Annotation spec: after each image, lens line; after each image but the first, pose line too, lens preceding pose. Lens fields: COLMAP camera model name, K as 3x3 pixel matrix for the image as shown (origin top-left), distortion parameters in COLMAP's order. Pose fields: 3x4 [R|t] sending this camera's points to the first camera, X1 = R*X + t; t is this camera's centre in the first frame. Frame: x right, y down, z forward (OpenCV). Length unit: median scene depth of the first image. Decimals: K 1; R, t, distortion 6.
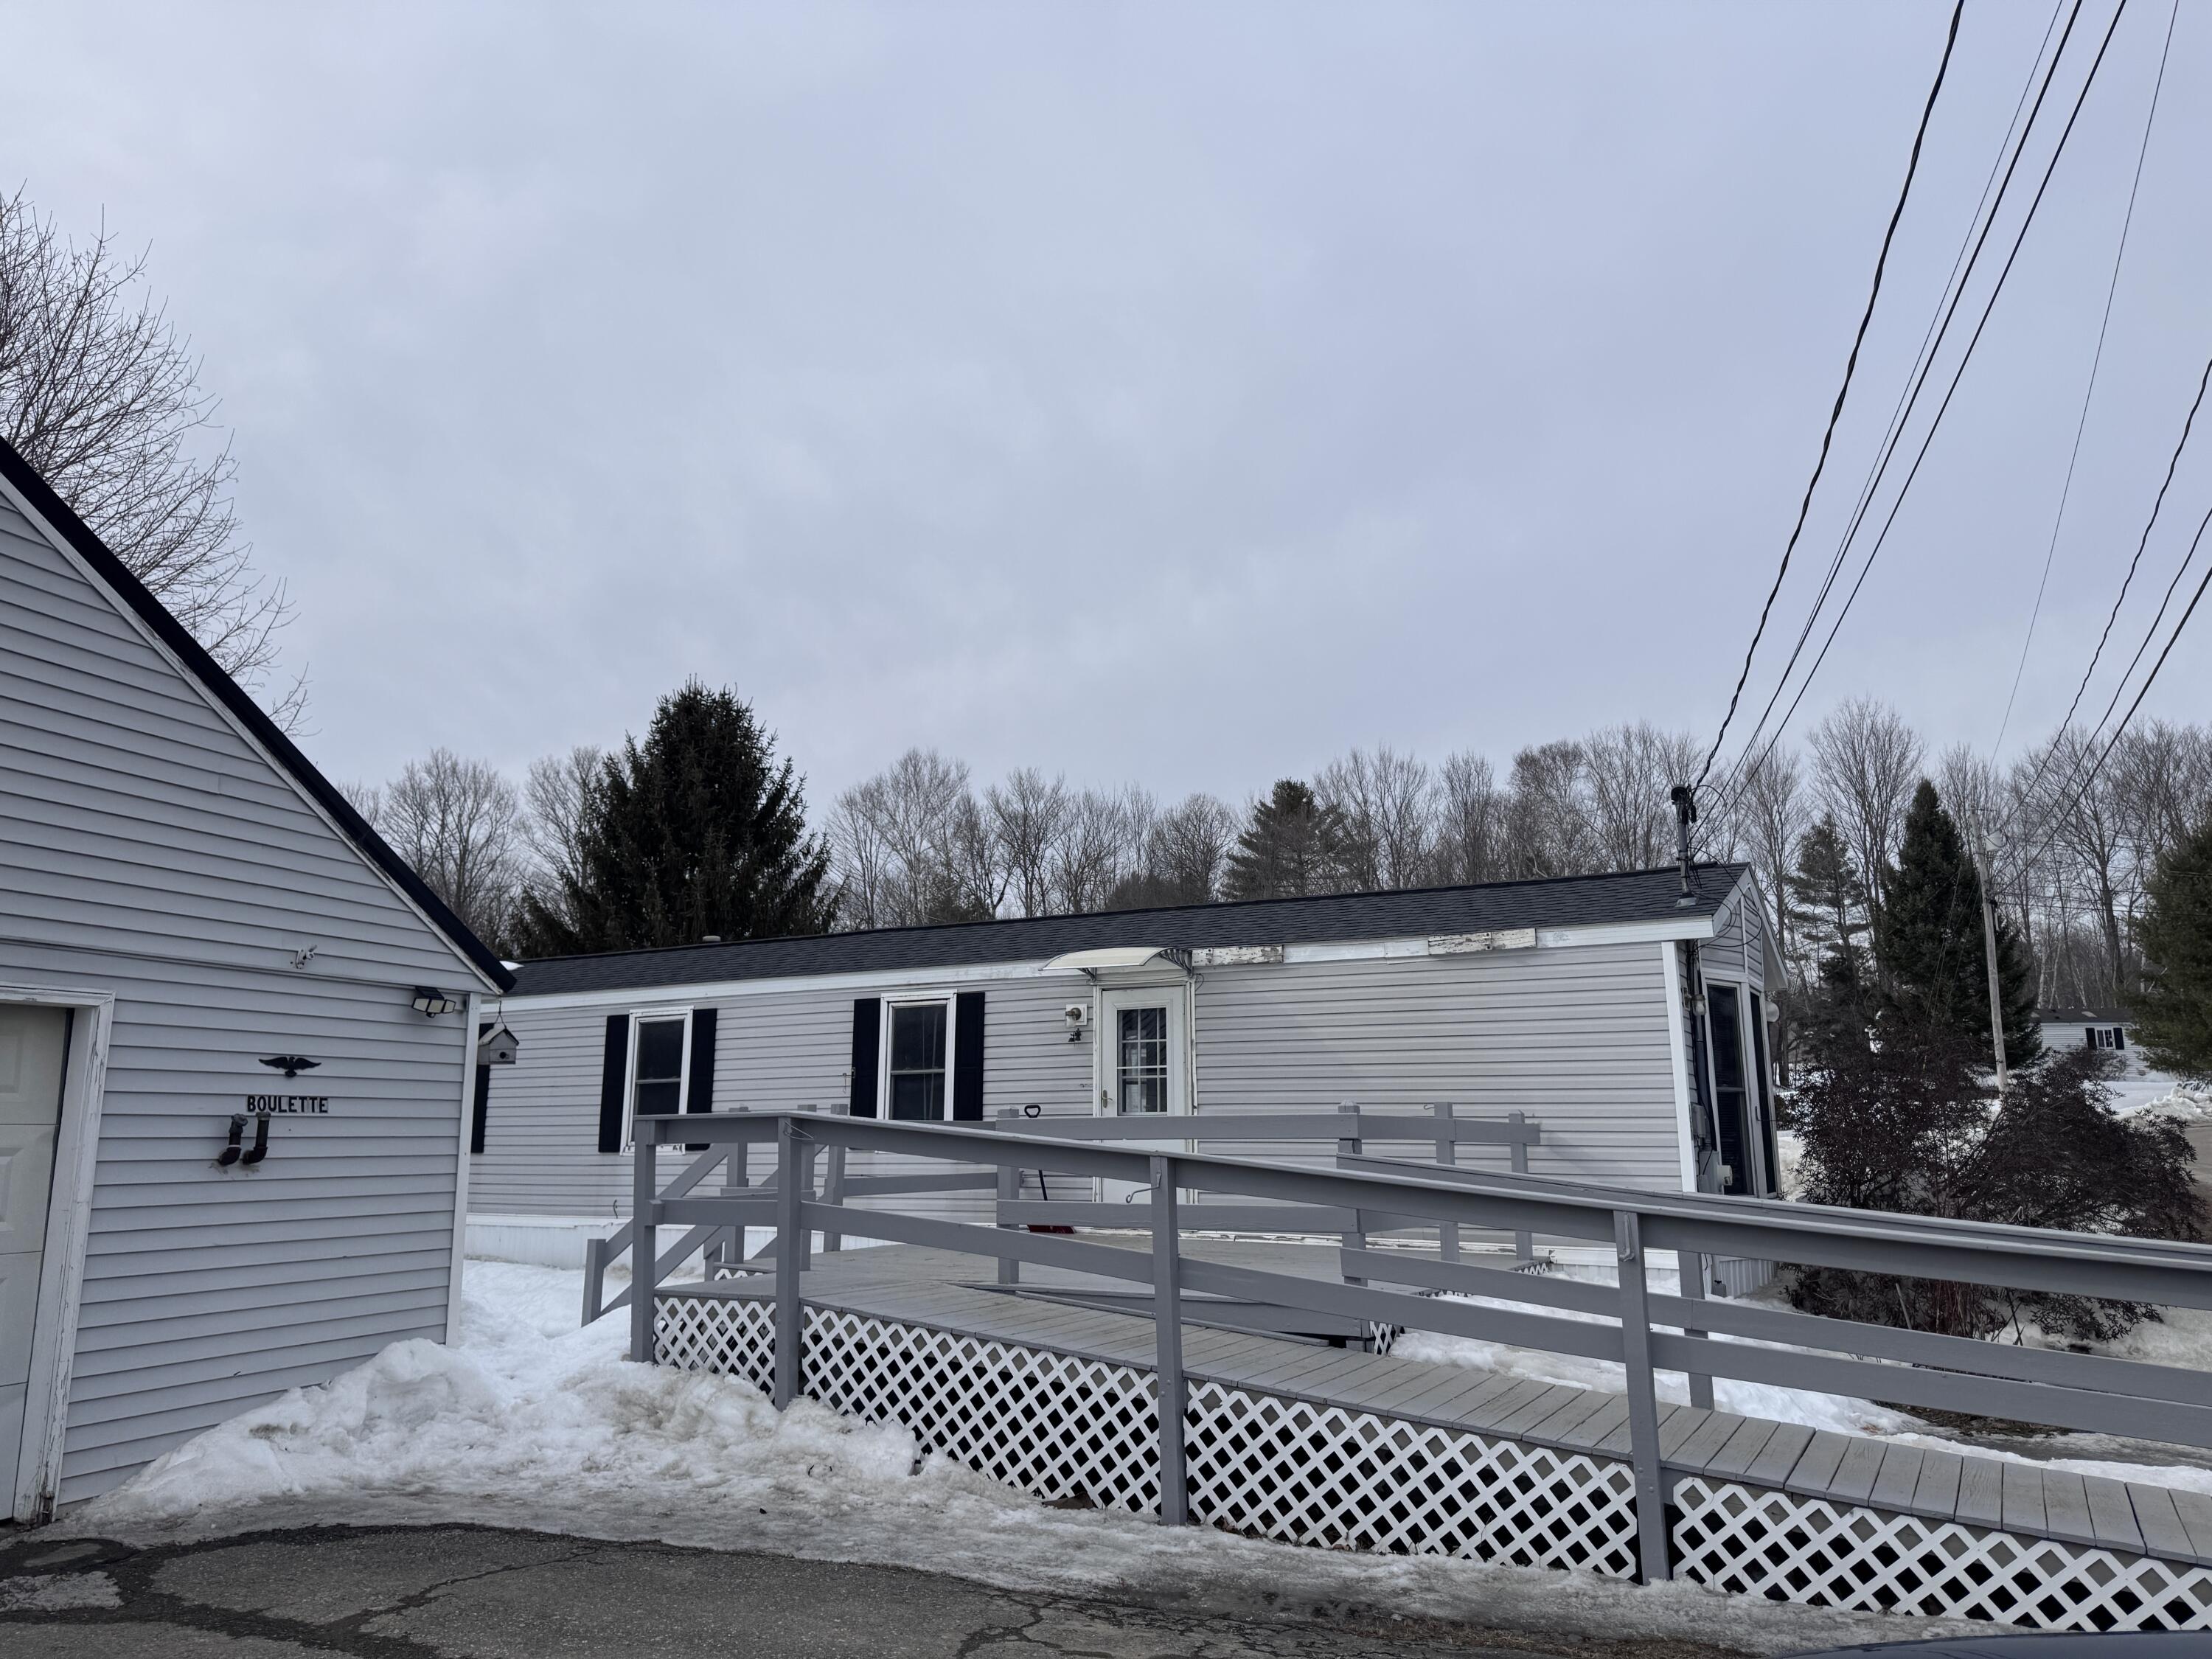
lens RADIAL K [[1550.0, 0, 1112.7], [0, 1550.0, 827.5], [0, 0, 1]] dist [0.093057, -0.121990]
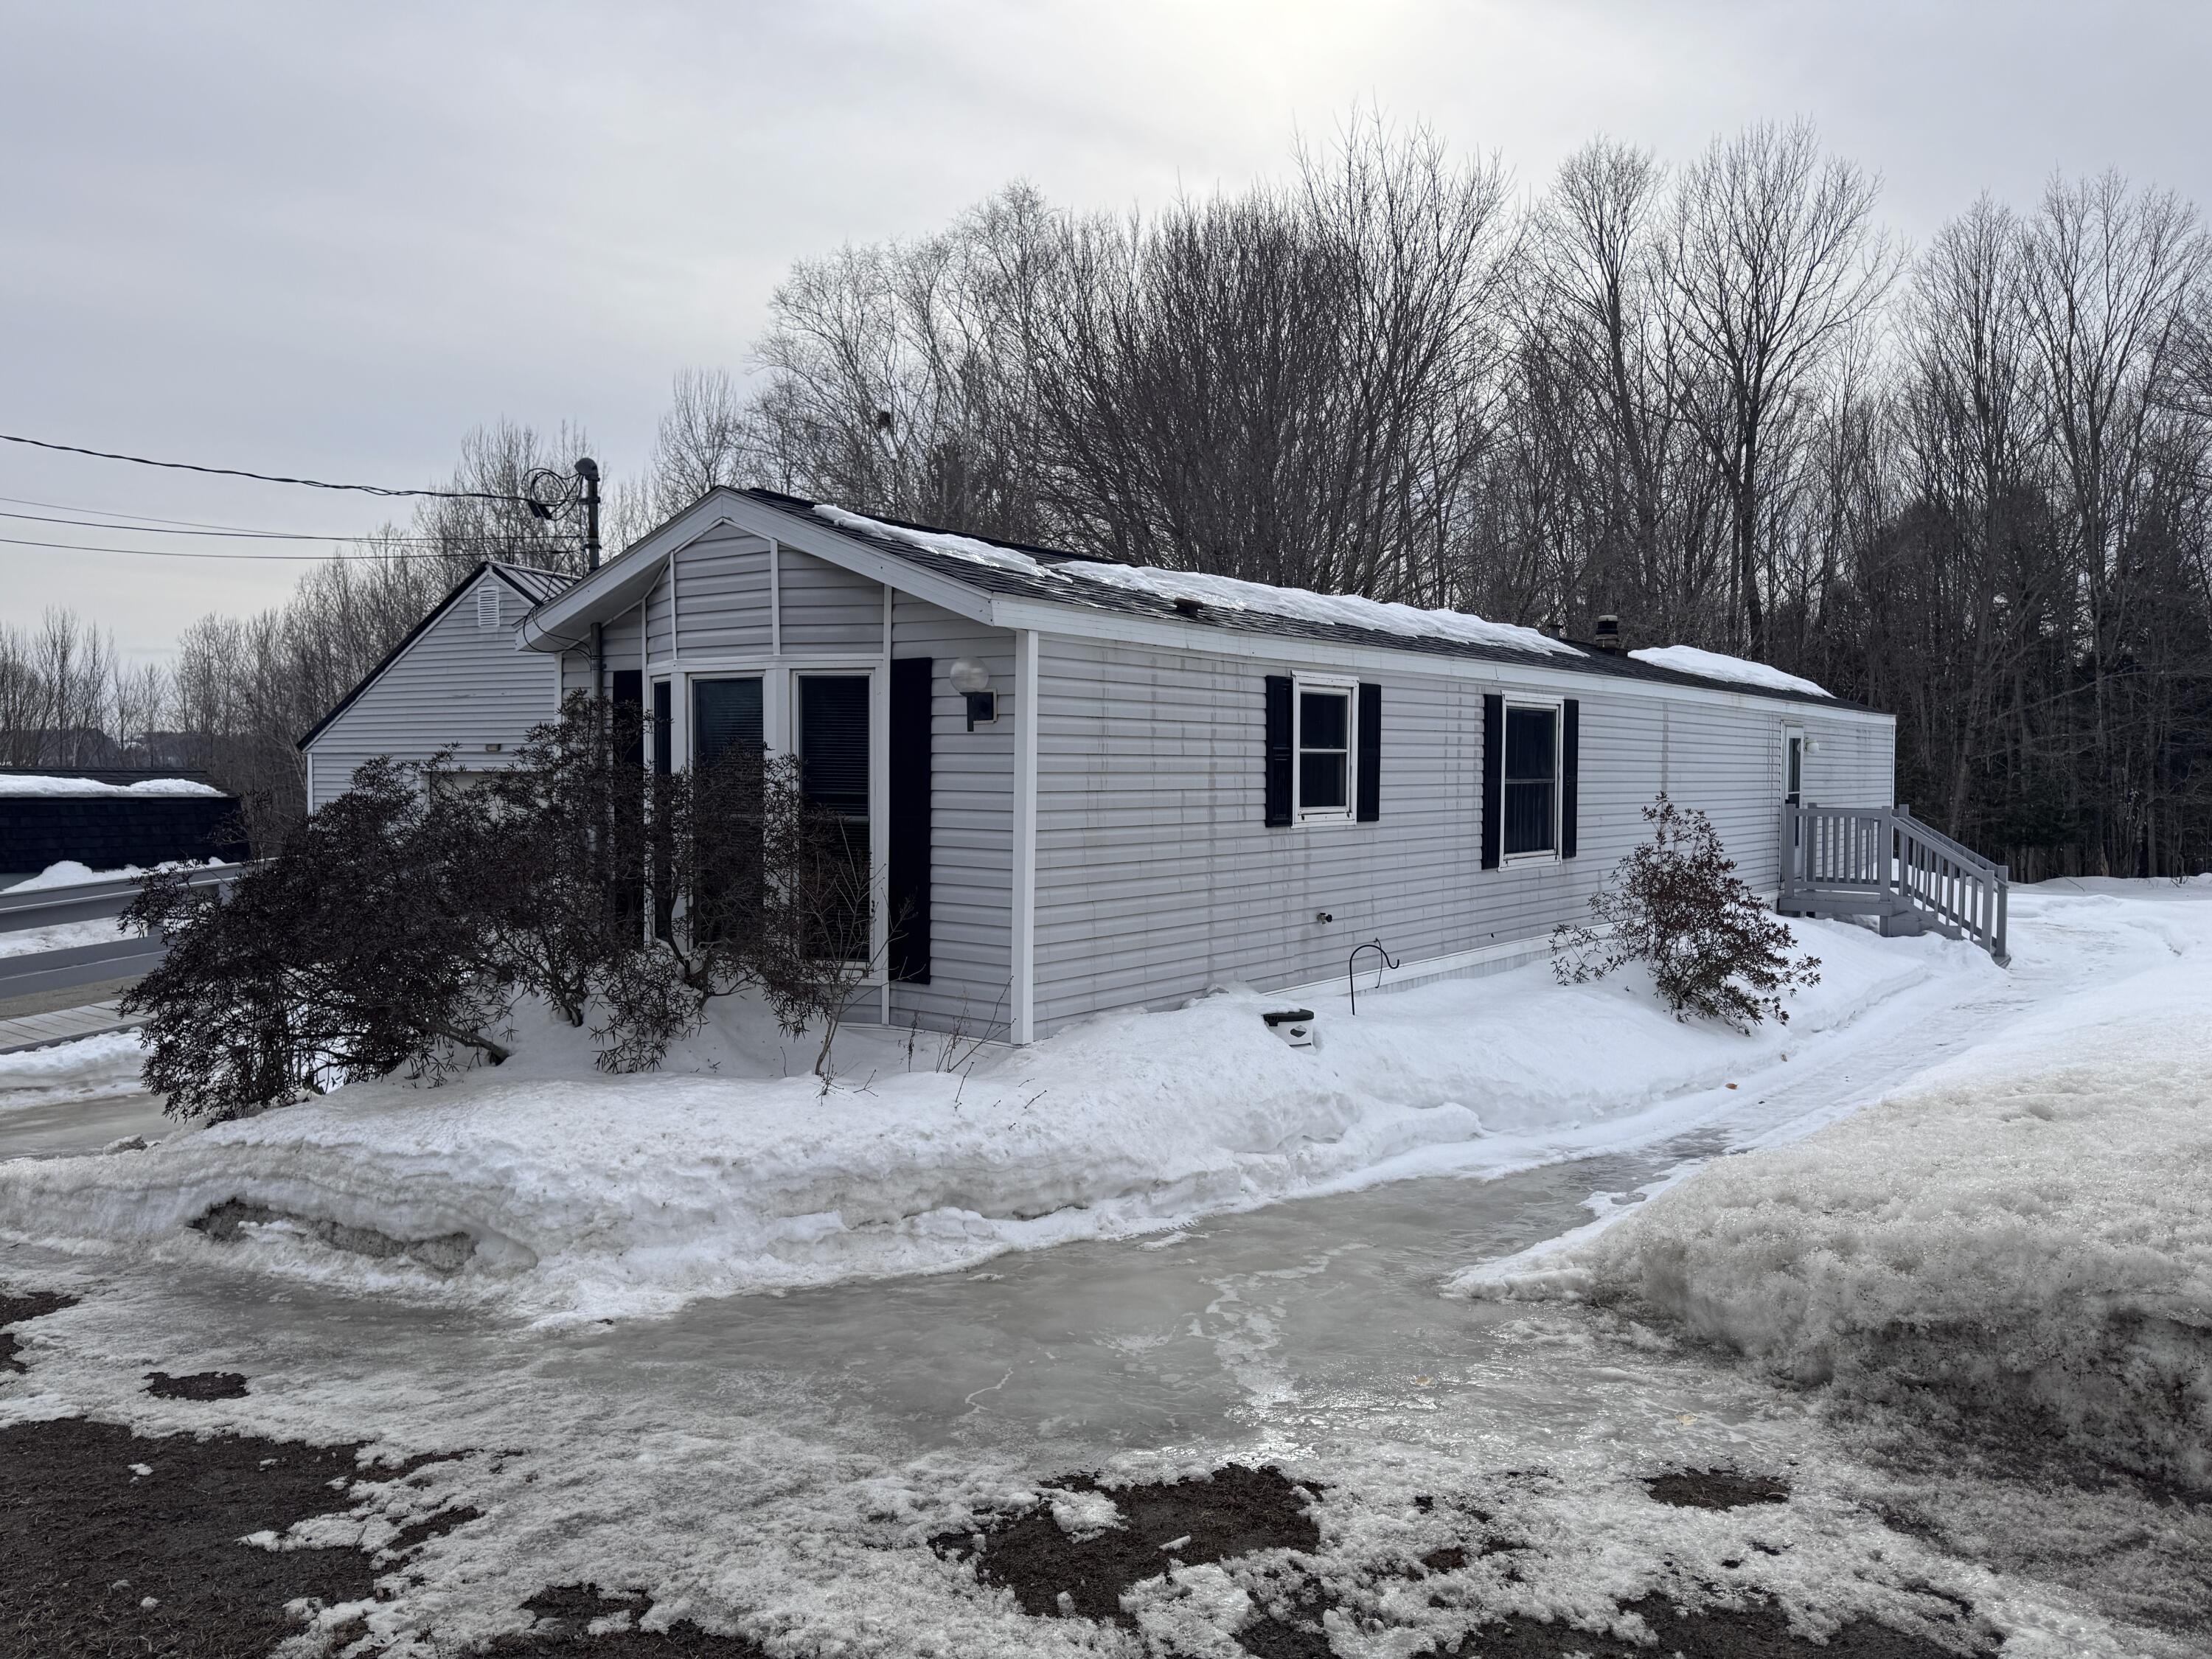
lens RADIAL K [[1533.3, 0, 1114.4], [0, 1533.3, 857.0], [0, 0, 1]] dist [0.086805, -0.086829]
pose [[-0.141353, 0.056745, -0.988332, 0.983861], [0.185220, 0.982242, 0.029905, 0.179318], [0.972478, -0.178832, -0.149354, 1.156631]]
